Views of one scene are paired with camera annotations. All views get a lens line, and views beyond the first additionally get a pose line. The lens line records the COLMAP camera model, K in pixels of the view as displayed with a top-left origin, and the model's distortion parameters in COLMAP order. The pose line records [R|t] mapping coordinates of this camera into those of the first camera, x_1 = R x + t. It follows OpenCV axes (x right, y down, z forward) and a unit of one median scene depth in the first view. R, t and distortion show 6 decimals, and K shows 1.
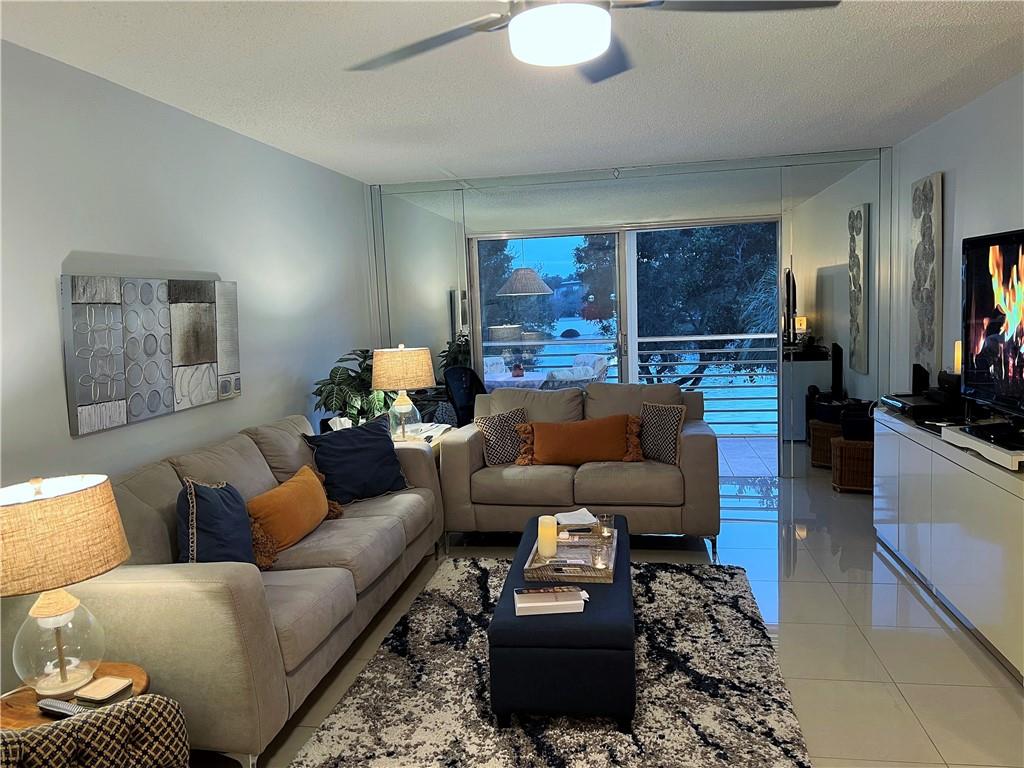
lens RADIAL K [[766.2, 0, 512.0], [0, 766.2, 384.0], [0, 0, 1]] dist [0.077425, -0.147653]
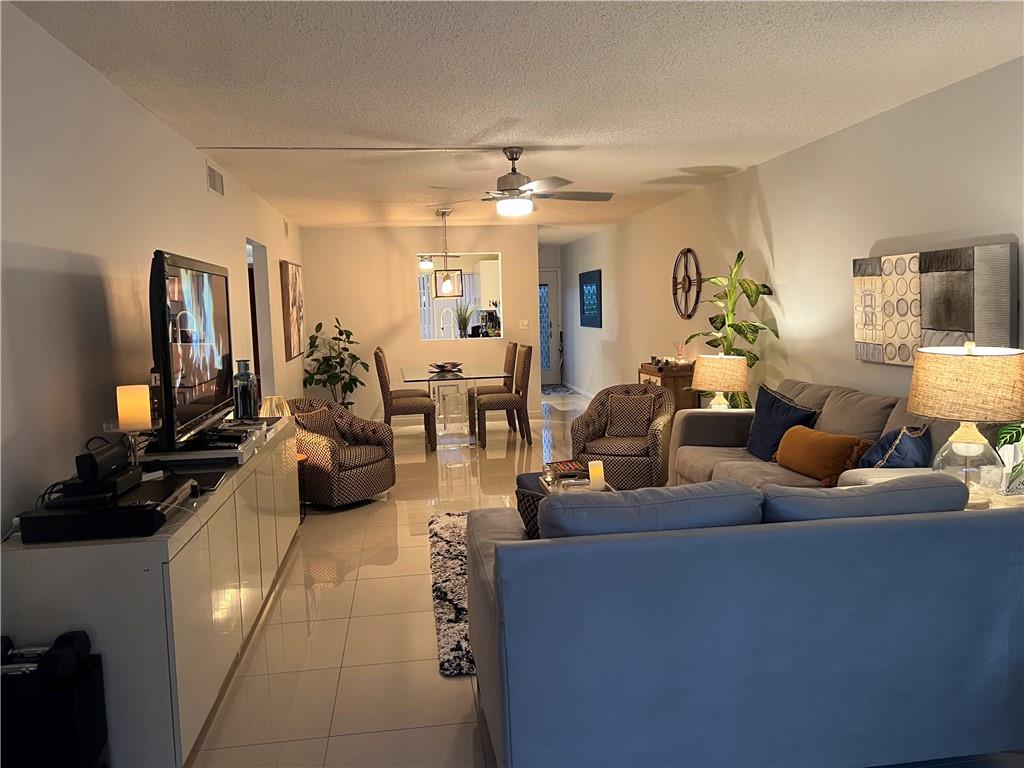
lens RADIAL K [[766.2, 0, 512.0], [0, 766.2, 384.0], [0, 0, 1]] dist [0.077425, -0.147653]
pose [[-0.951817, 0.096398, -0.291121, 0.434423], [0.032730, 0.975820, 0.216109, -0.187225], [0.304914, 0.196168, -0.931958, 1.695771]]
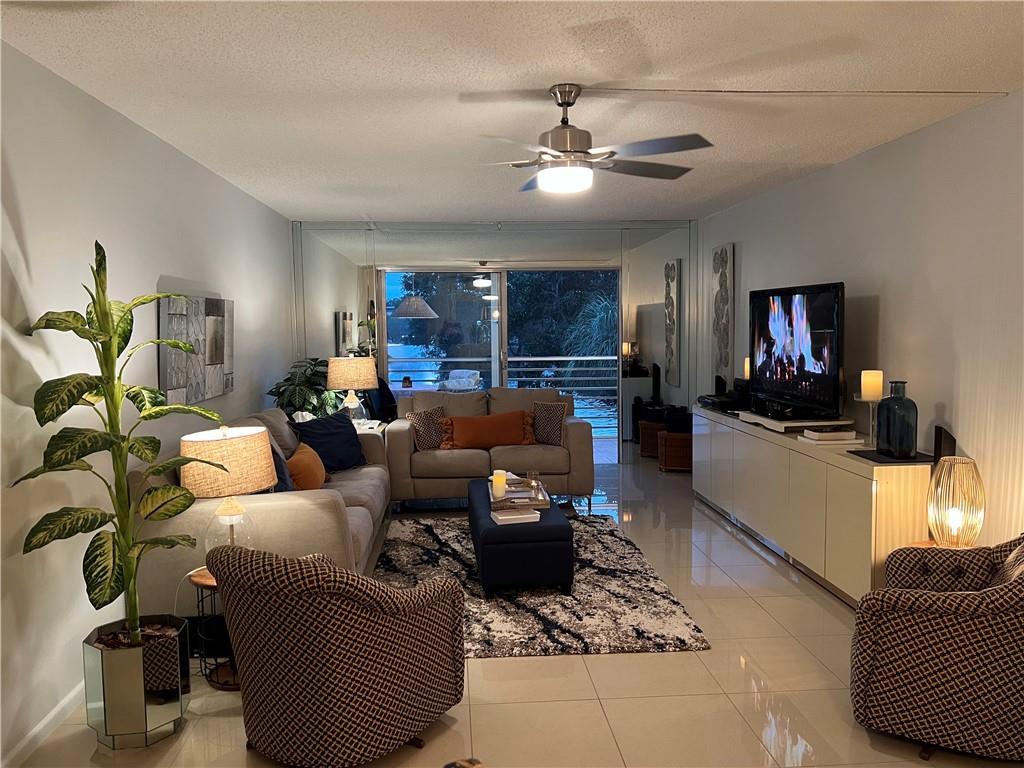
lens RADIAL K [[766.2, 0, 512.0], [0, 766.2, 384.0], [0, 0, 1]] dist [0.077425, -0.147653]
pose [[0.968973, 0.010519, 0.246941, -0.232179], [-0.001872, 0.999378, -0.035226, 0.048102], [-0.247158, 0.033671, 0.968390, -0.333758]]
